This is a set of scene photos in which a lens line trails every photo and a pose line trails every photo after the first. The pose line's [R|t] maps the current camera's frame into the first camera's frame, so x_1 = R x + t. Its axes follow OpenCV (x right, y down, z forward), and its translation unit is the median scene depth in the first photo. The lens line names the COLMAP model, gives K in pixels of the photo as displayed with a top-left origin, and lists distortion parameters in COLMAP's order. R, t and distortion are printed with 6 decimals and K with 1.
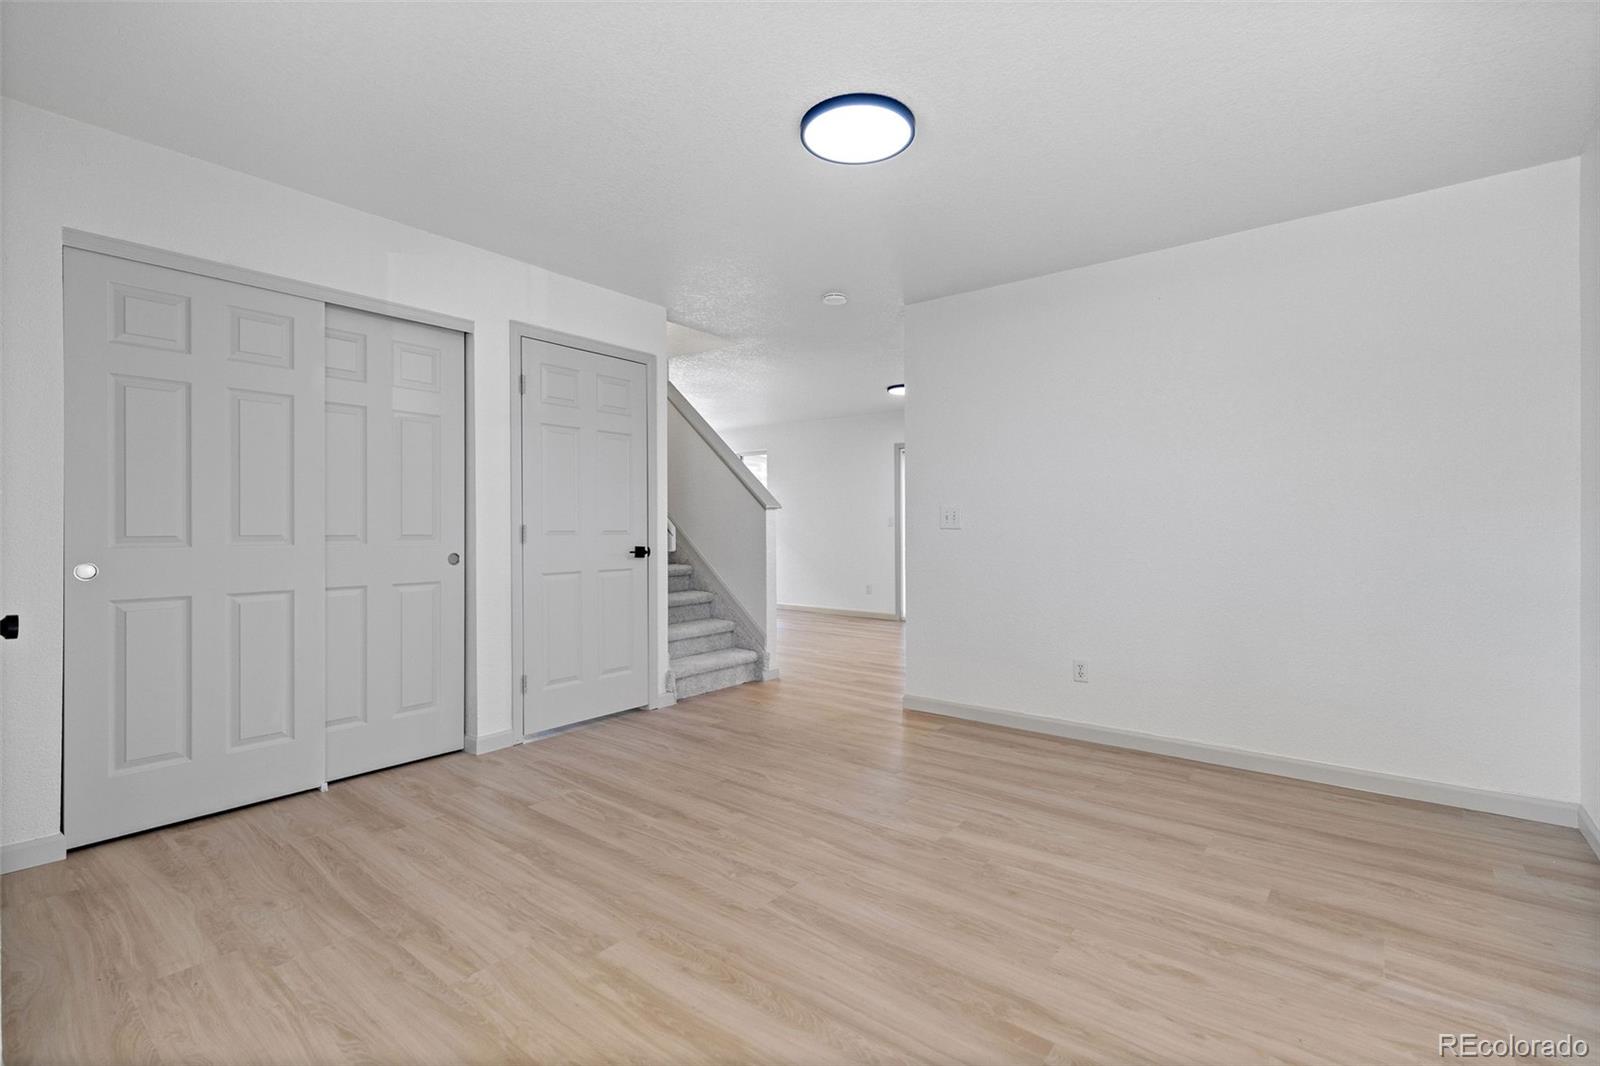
lens RADIAL K [[733.2, 0, 800.1], [0, 733.2, 526.9], [0, 0, 1]] dist [0.005882, 0.000447]
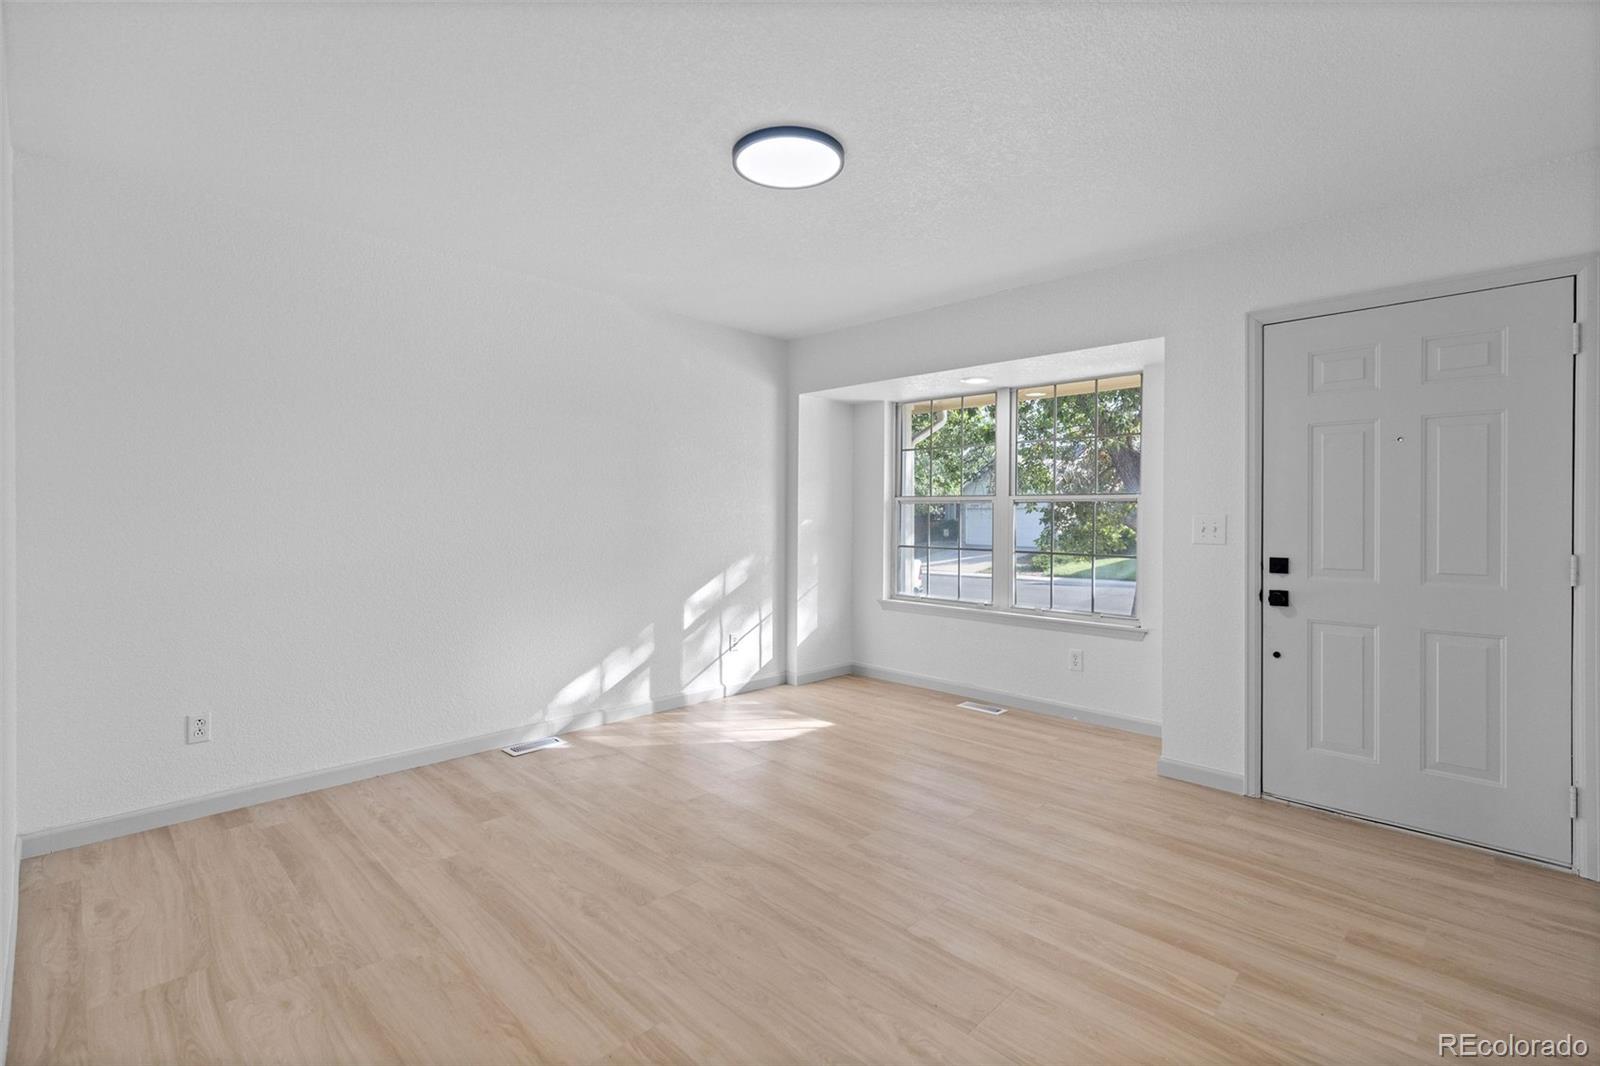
lens RADIAL K [[733.2, 0, 798.5], [0, 733.2, 522.0], [0, 0, 1]] dist [0.005882, 0.000447]
pose [[-0.995055, -0.008353, 0.098977, -0.033931], [-0.007294, 0.999912, 0.011054, -0.047182], [-0.099060, 0.010277, -0.995028, 1.991399]]
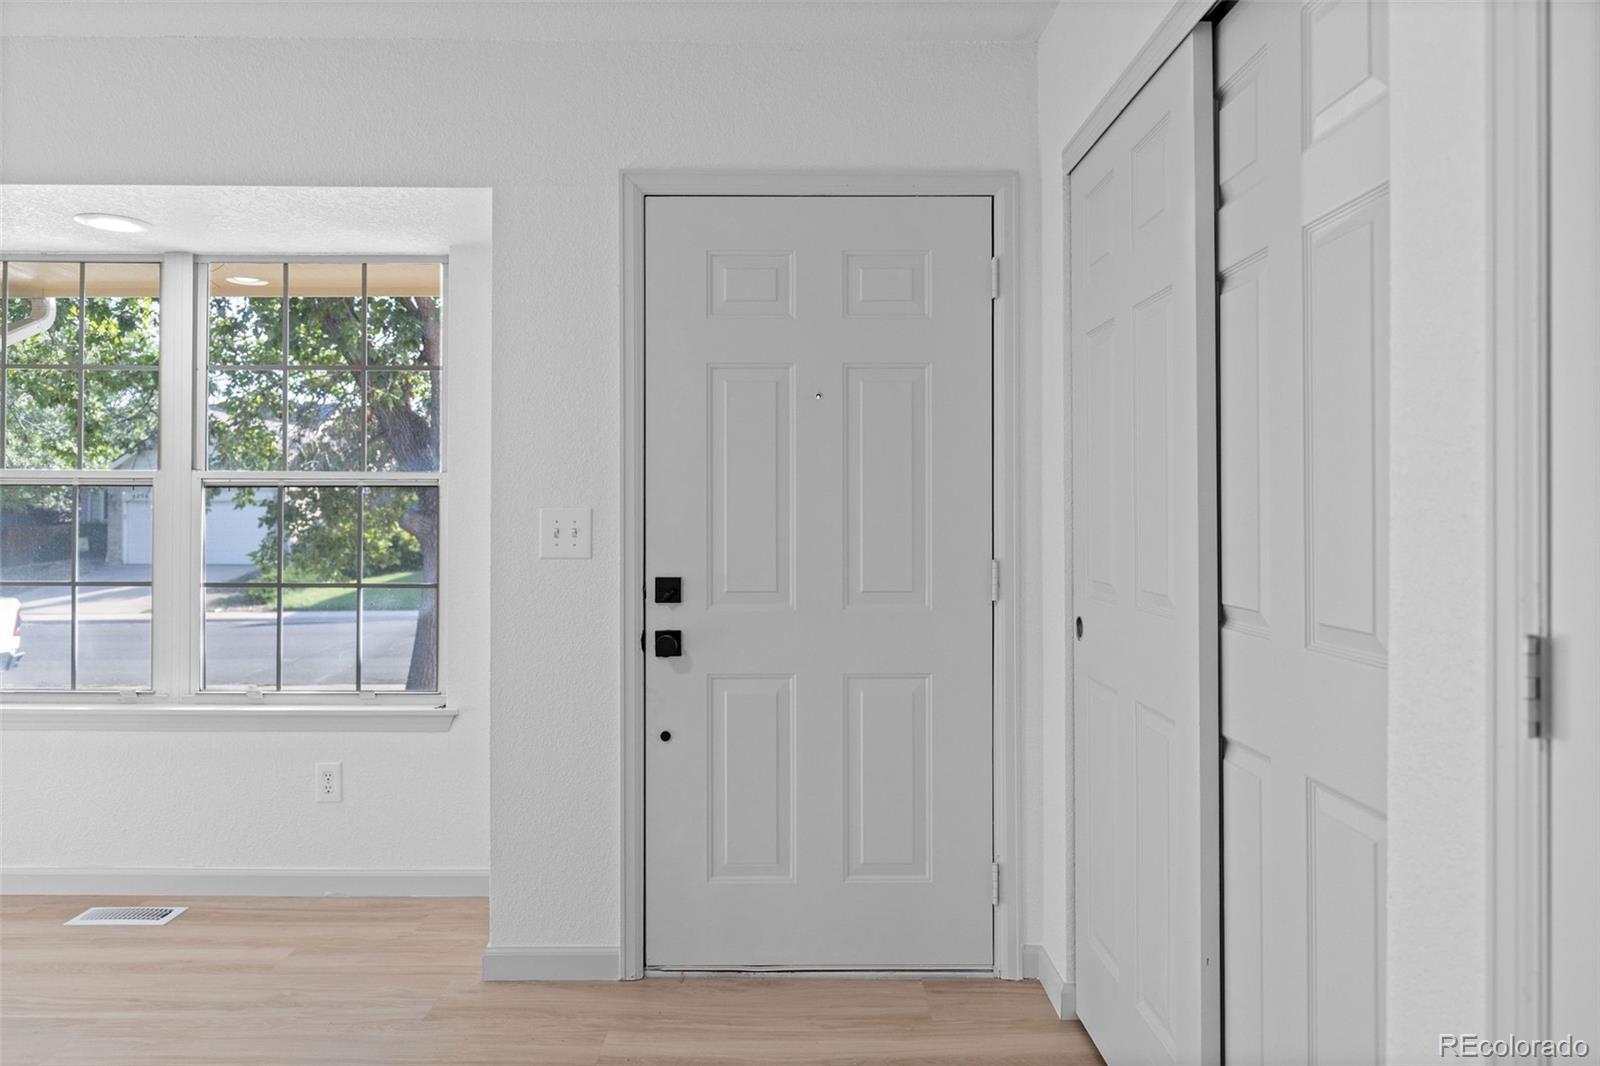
lens RADIAL K [[1096.8, 0, 803.3], [0, 1096.8, 501.1], [0, 0, 1]] dist [0.009228, -0.009289]
pose [[-0.779049, -0.011416, -0.626859, -0.113552], [-0.004035, 0.999905, -0.013194, -0.043775], [0.626950, -0.007750, -0.779021, 1.652042]]
